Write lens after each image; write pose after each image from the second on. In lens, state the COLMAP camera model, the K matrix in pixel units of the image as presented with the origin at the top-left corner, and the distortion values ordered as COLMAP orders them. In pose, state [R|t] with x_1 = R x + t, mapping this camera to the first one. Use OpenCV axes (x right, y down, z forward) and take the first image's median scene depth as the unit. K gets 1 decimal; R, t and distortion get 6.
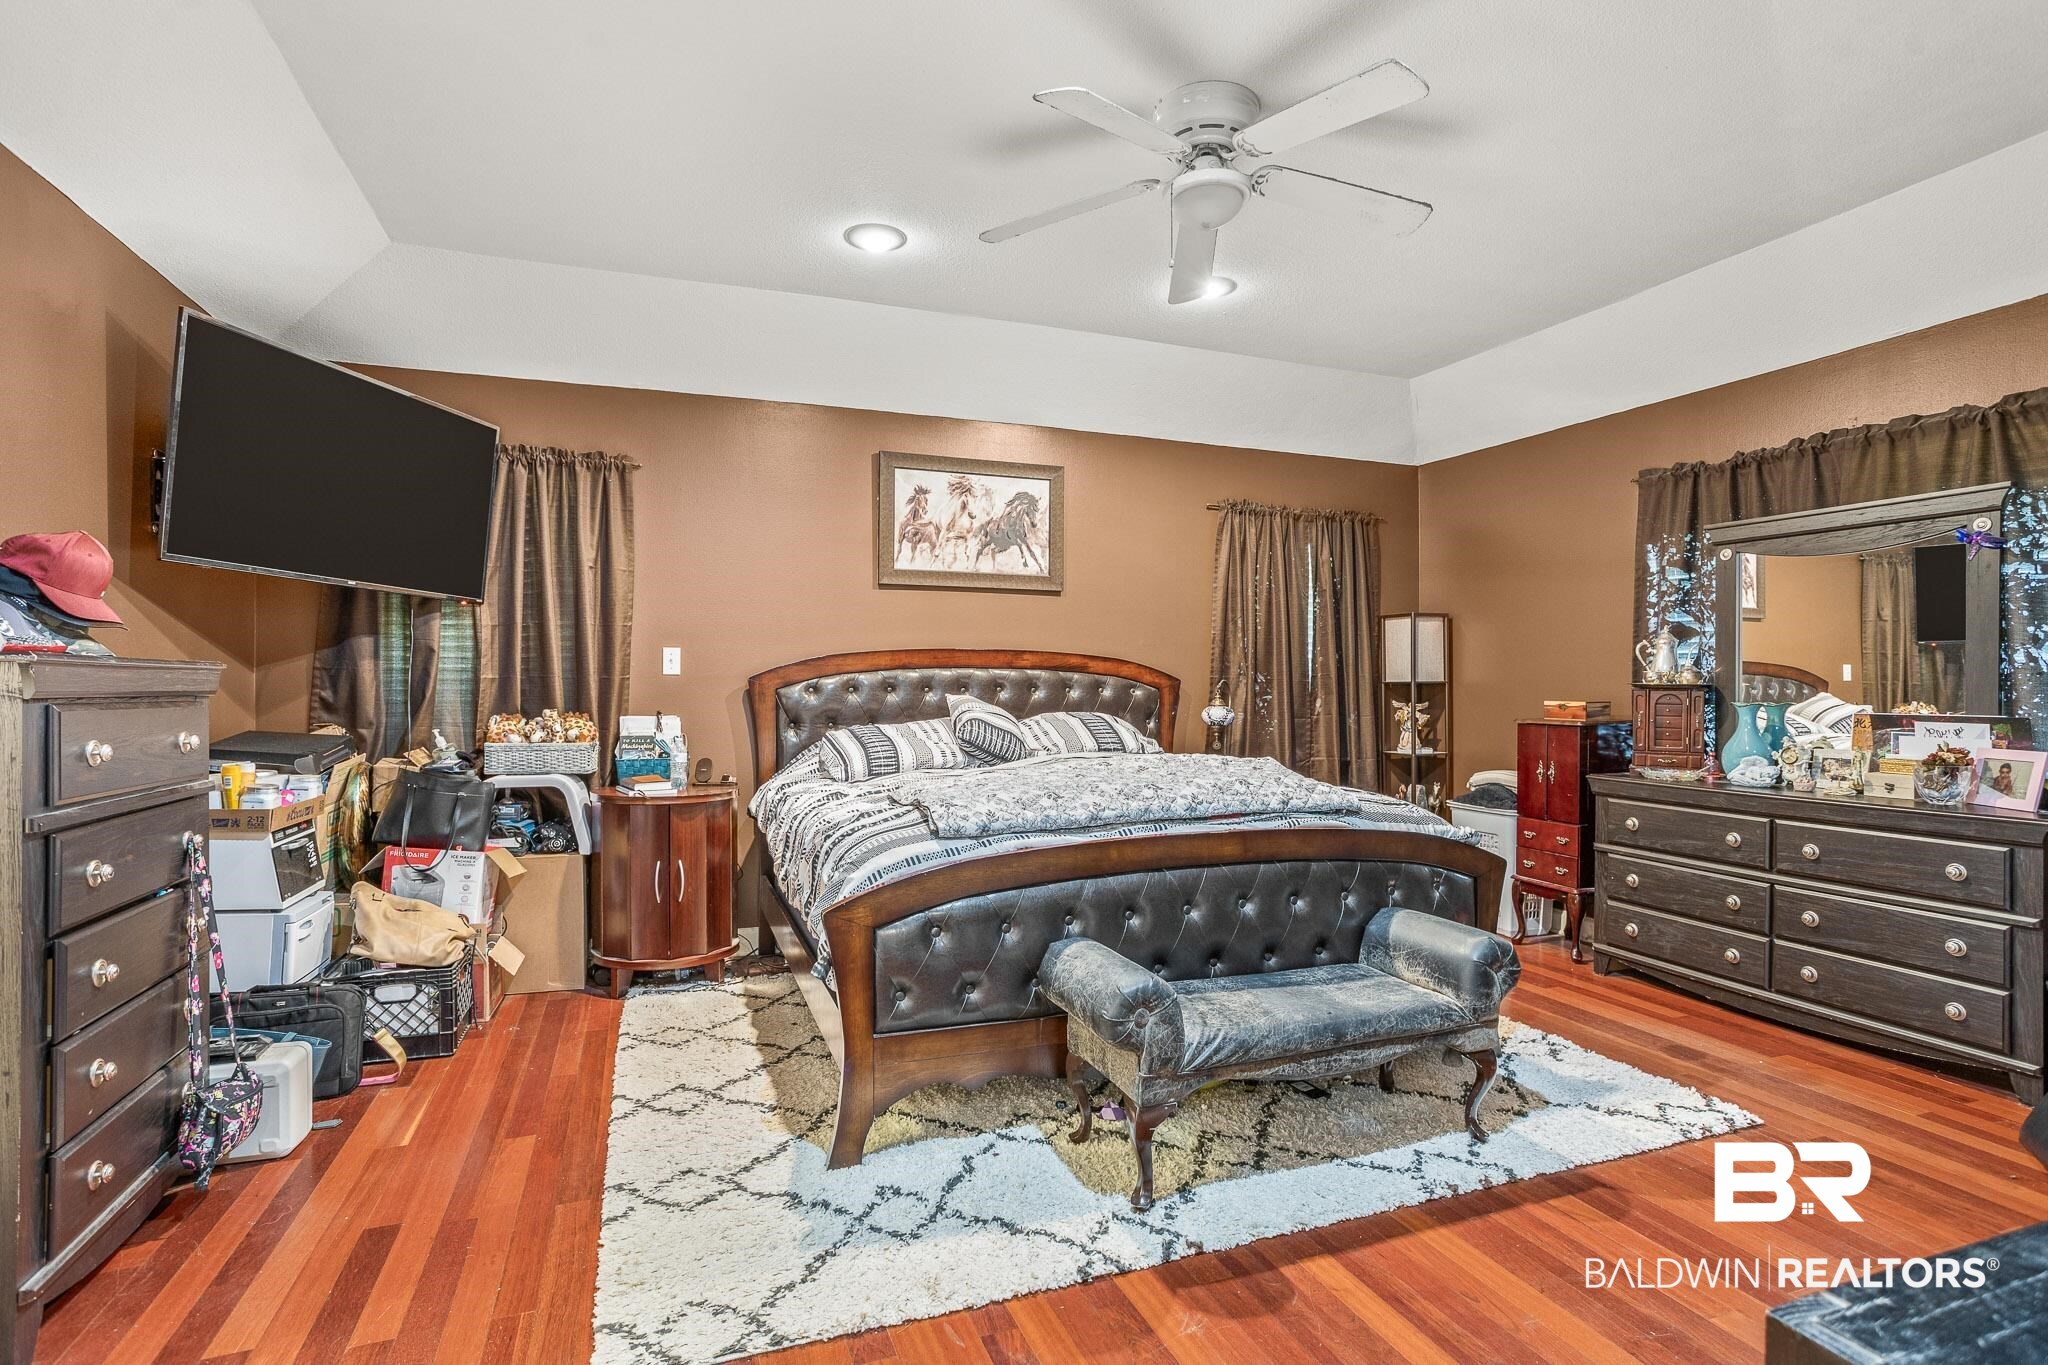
lens RADIAL K [[1009.3, 0, 1020.8], [0, 1009.3, 672.2], [0, 0, 1]] dist [-0.048965, 0.028665]
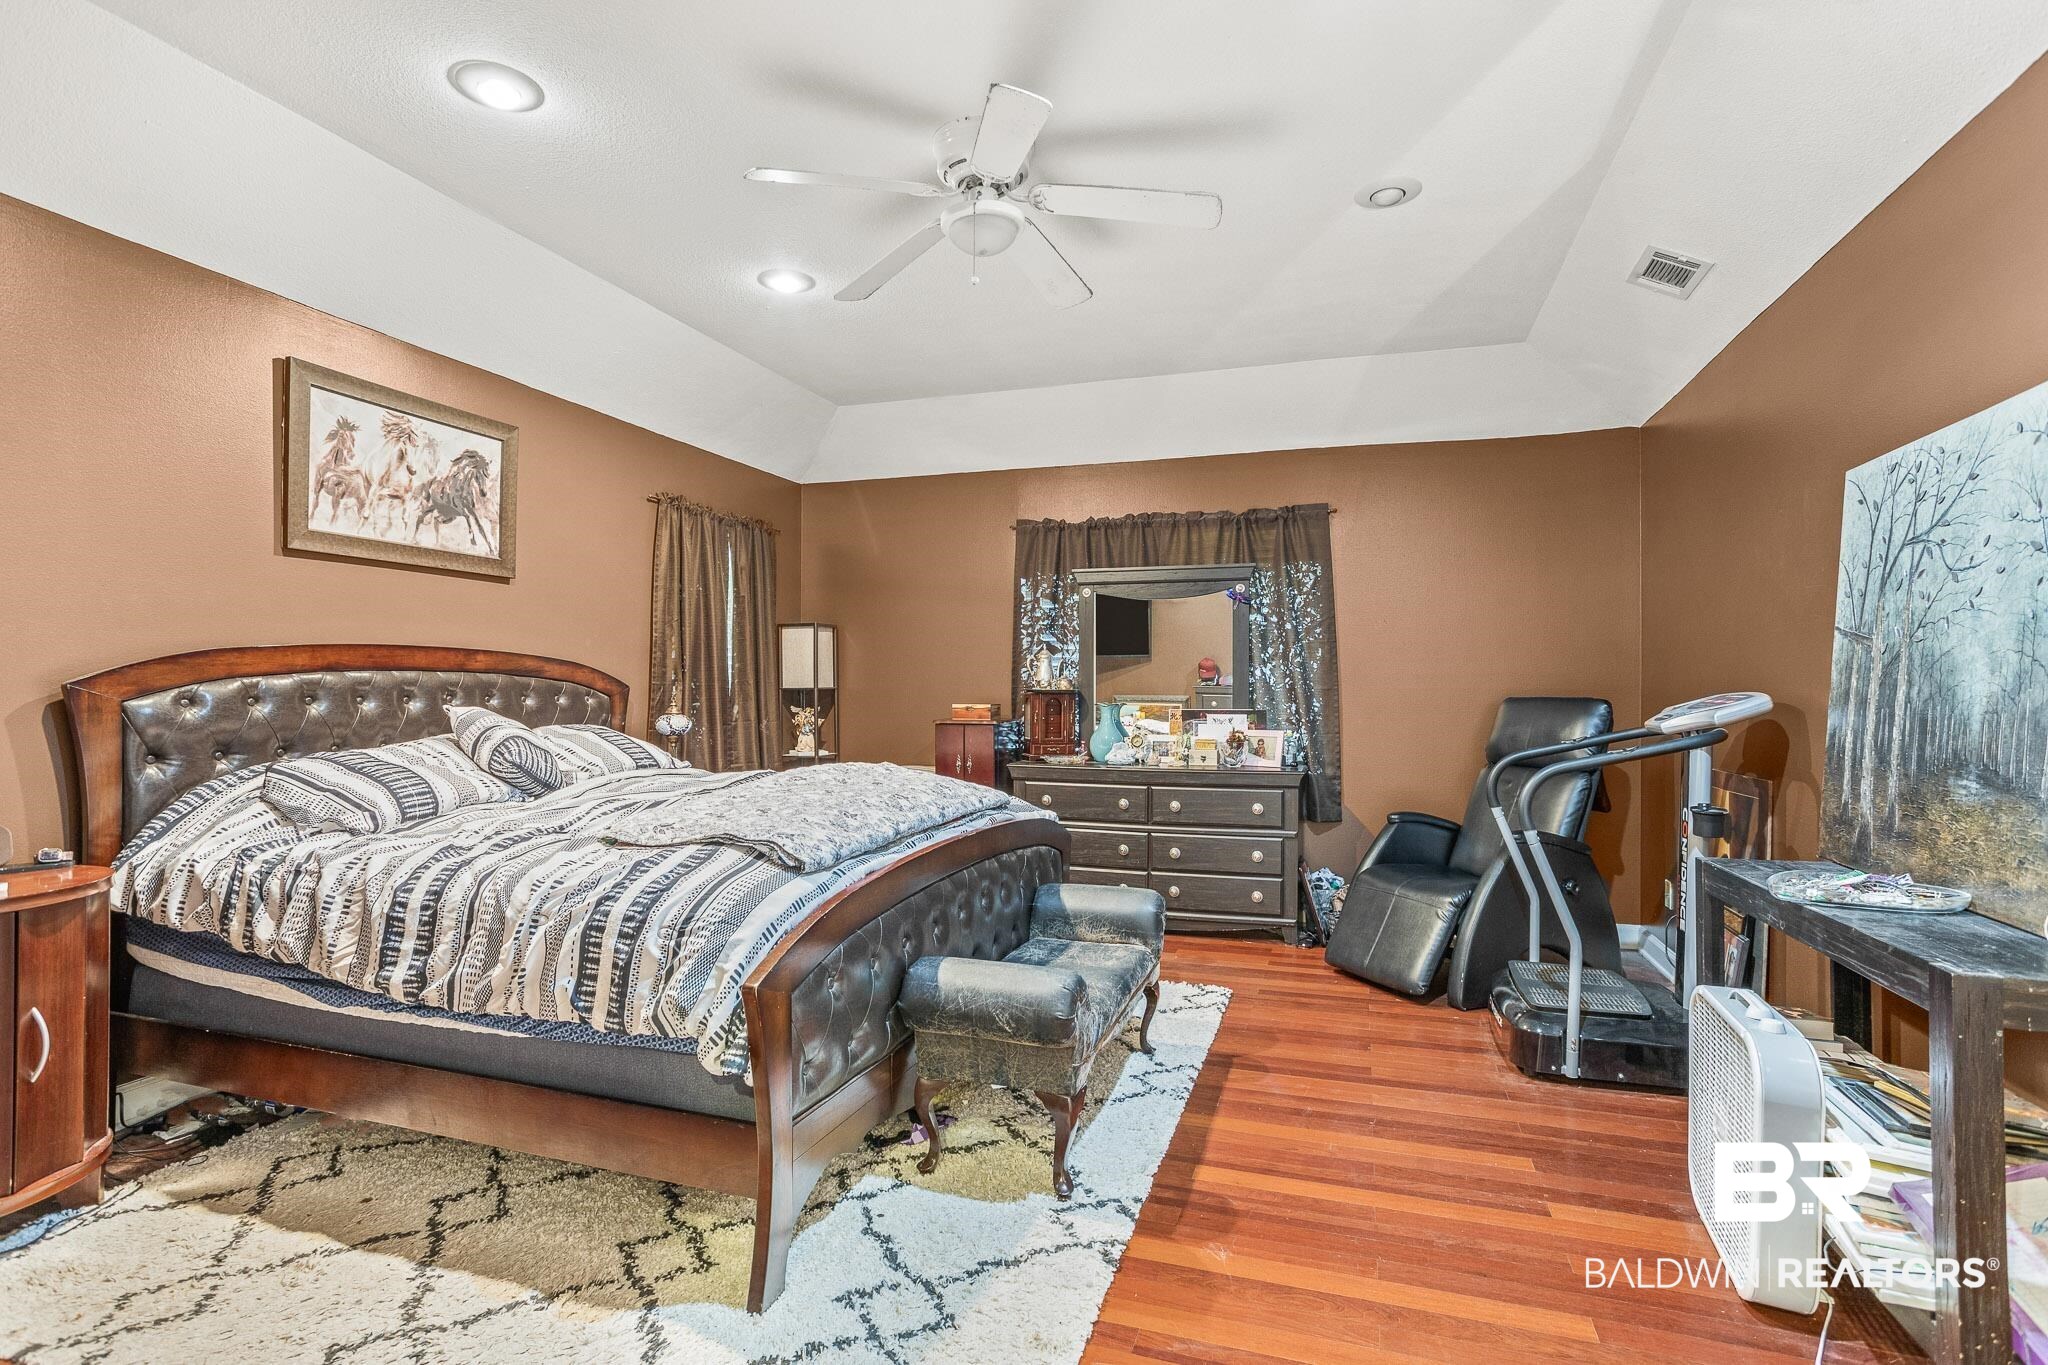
lens RADIAL K [[1009.3, 0, 1023.5], [0, 1009.3, 664.2], [0, 0, 1]] dist [-0.048965, 0.028665]
pose [[0.633392, 0.015871, 0.773668, -0.412454], [-0.006052, 0.999861, -0.015556, -0.000464], [-0.773807, 0.005170, 0.633400, 0.211002]]
